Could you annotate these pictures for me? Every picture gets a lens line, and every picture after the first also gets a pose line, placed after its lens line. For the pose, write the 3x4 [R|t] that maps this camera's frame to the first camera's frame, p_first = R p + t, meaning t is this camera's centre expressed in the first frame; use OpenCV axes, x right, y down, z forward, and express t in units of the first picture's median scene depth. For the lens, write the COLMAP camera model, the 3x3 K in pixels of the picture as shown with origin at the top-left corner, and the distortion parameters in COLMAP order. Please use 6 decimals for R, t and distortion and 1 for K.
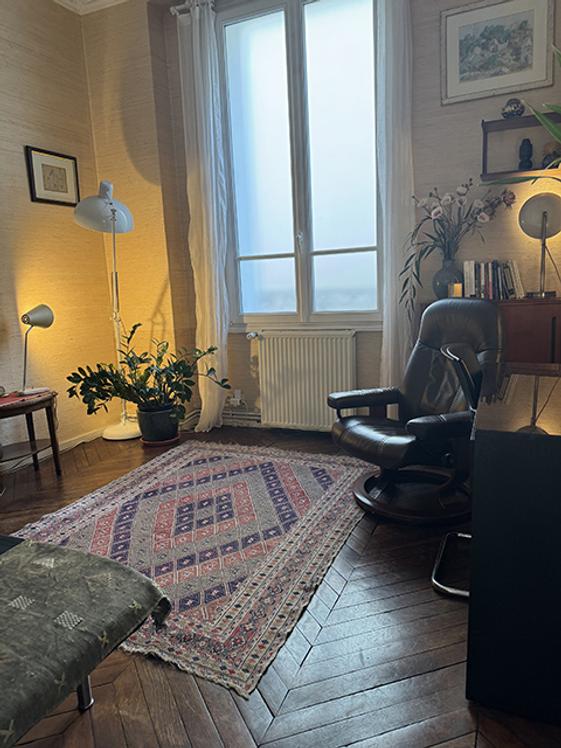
lens RADIAL K [[527.9, 0, 277.9], [0, 527.9, 372.7], [0, 0, 1]] dist [0.027548, -0.036123]
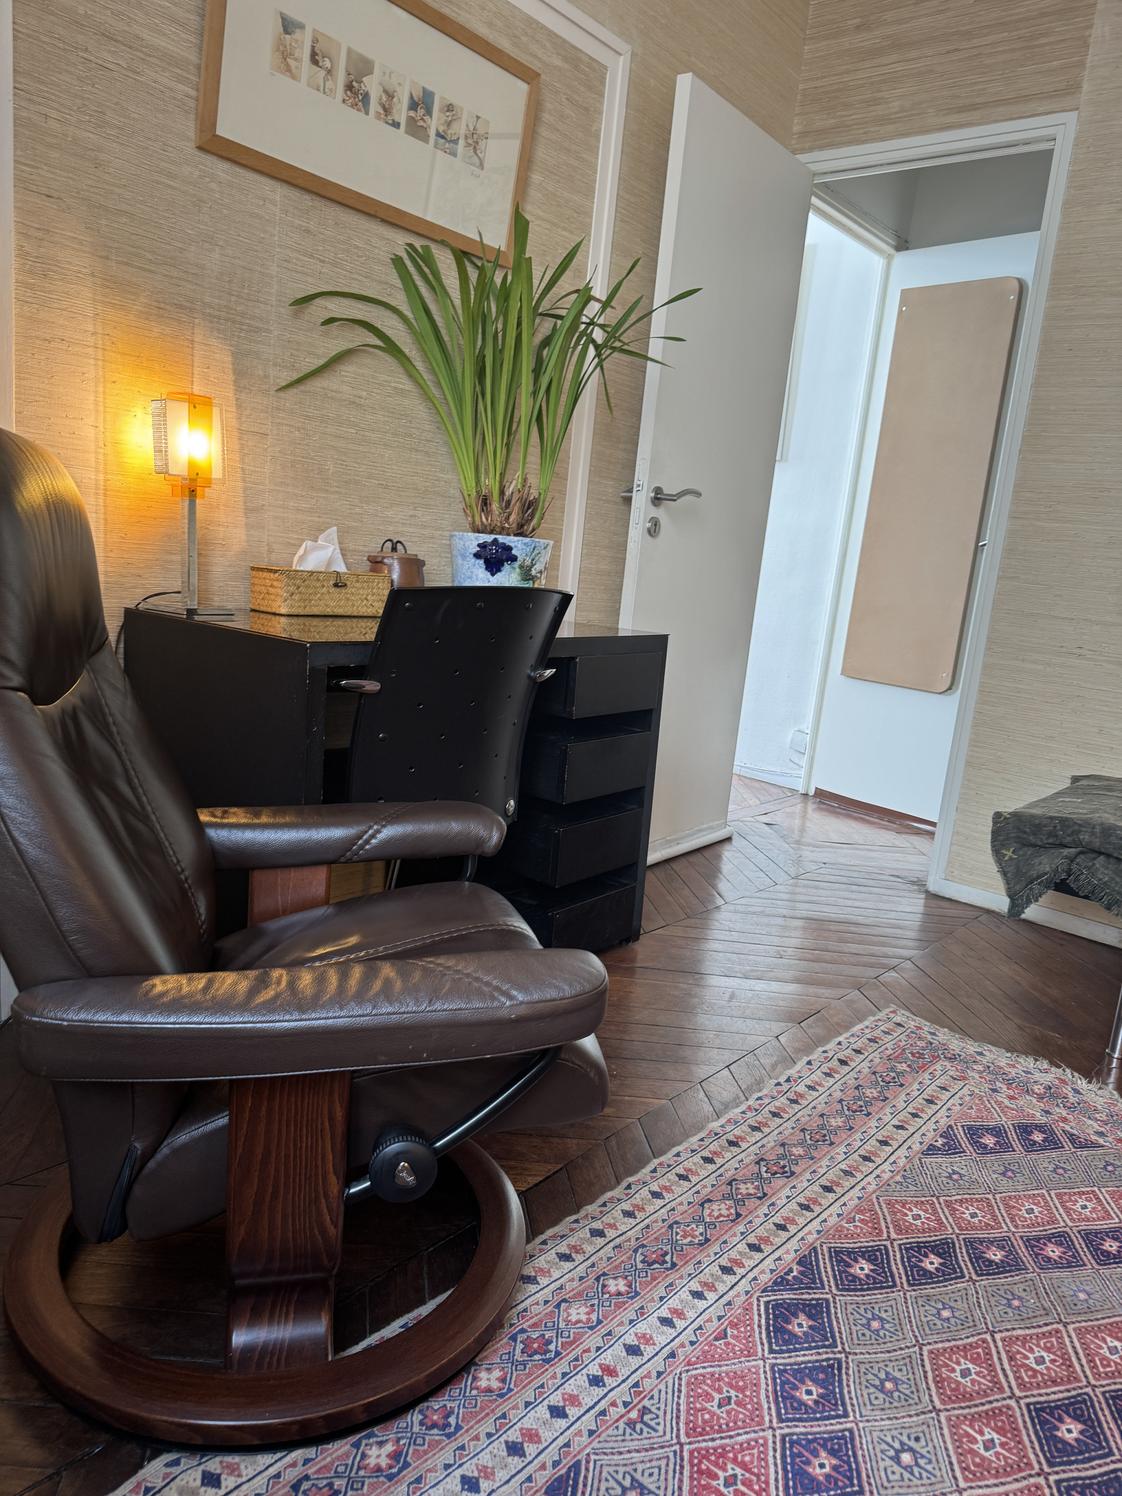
lens RADIAL K [[1055.9, 0, 546.4], [0, 1055.9, 754.3], [0, 0, 1]] dist [0.027548, -0.036123]
pose [[-0.956340, -0.101006, 0.274246, 0.020461], [0.000751, 0.937526, 0.347914, -0.149634], [-0.292254, 0.332930, -0.896518, 1.215833]]
